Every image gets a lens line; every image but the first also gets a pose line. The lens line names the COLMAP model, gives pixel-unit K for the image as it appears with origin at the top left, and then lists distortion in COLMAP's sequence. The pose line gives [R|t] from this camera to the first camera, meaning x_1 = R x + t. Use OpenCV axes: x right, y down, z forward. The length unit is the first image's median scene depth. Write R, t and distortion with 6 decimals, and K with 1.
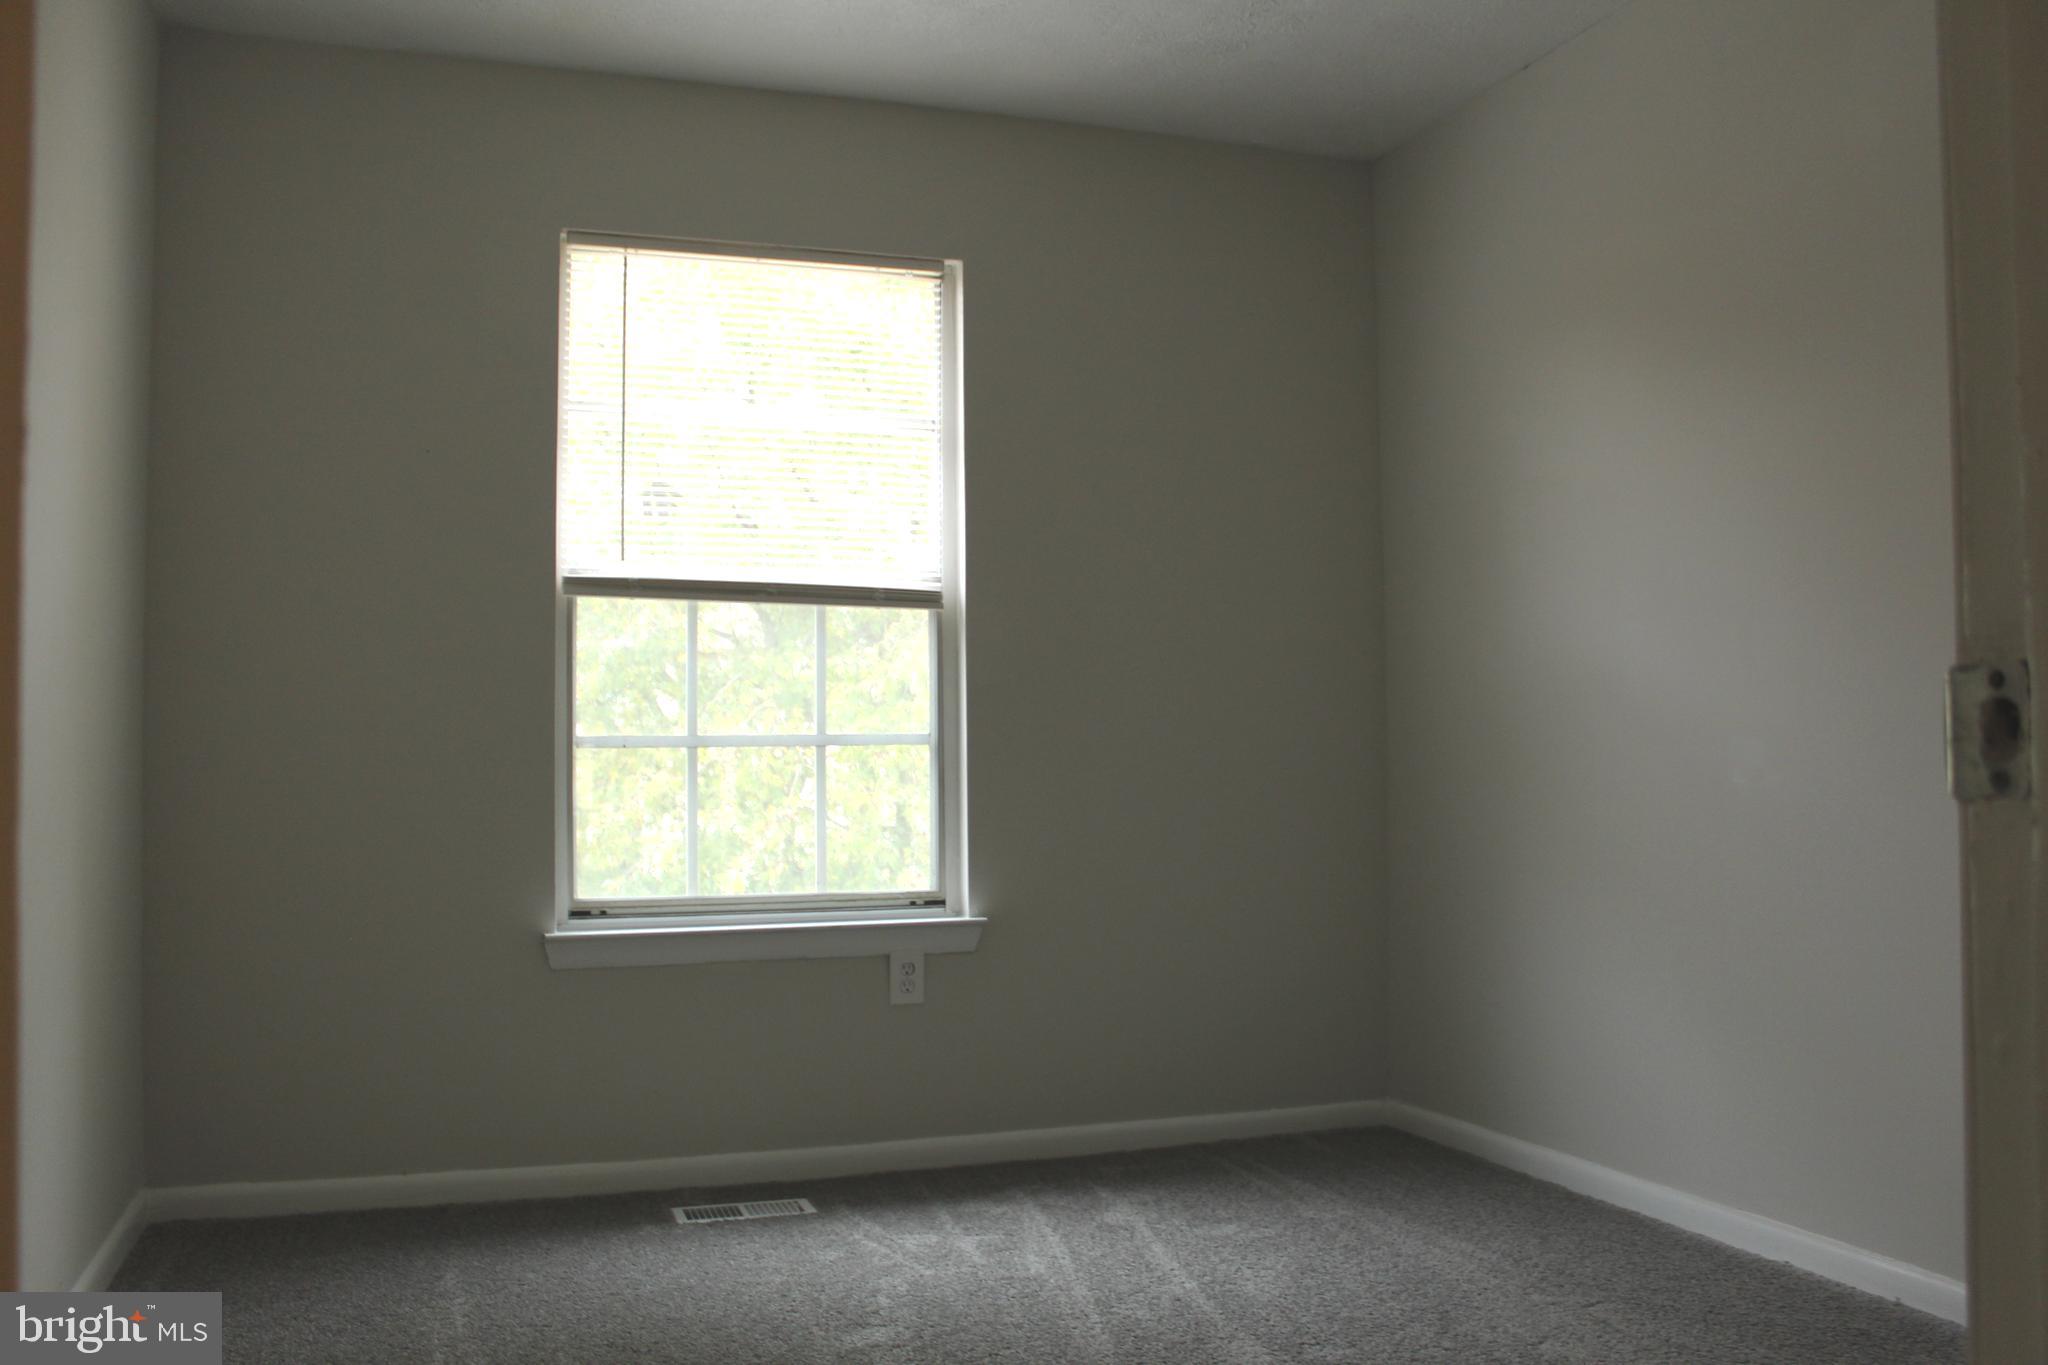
lens RADIAL K [[1737.0, 0, 1022.1], [0, 1737.0, 714.4], [0, 0, 1]] dist [-0.162457, 0.153210]
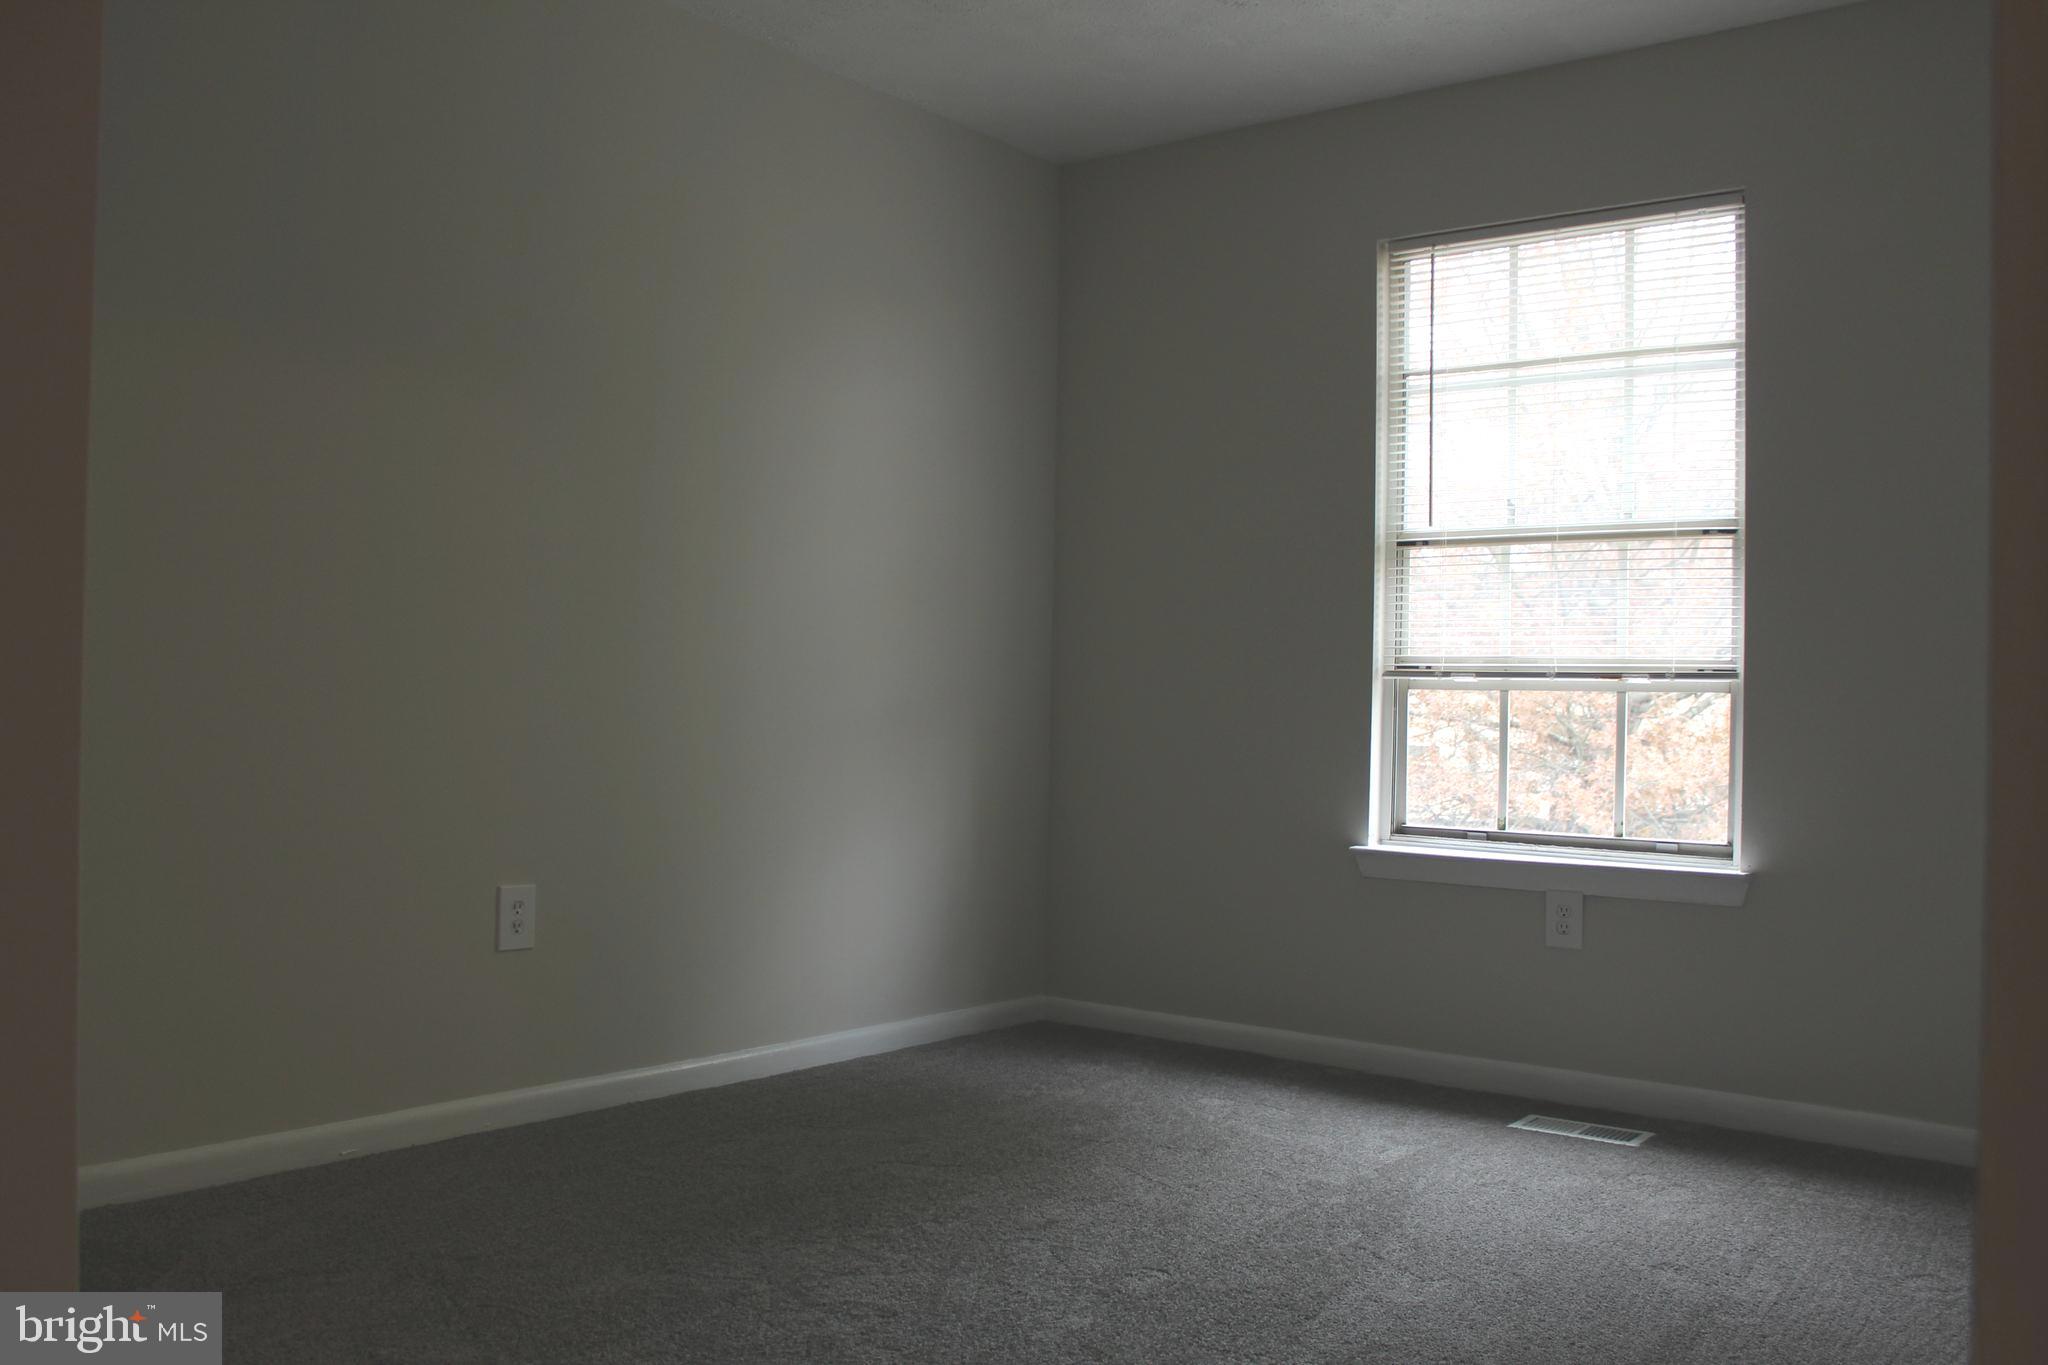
lens RADIAL K [[1737.0, 0, 1022.1], [0, 1737.0, 714.4], [0, 0, 1]] dist [-0.162457, 0.153210]
pose [[0.576039, 0.038674, -0.816507, 0.514302], [-0.007150, 0.999080, 0.042277, -0.008770], [0.817391, -0.018515, 0.575786, 0.124991]]
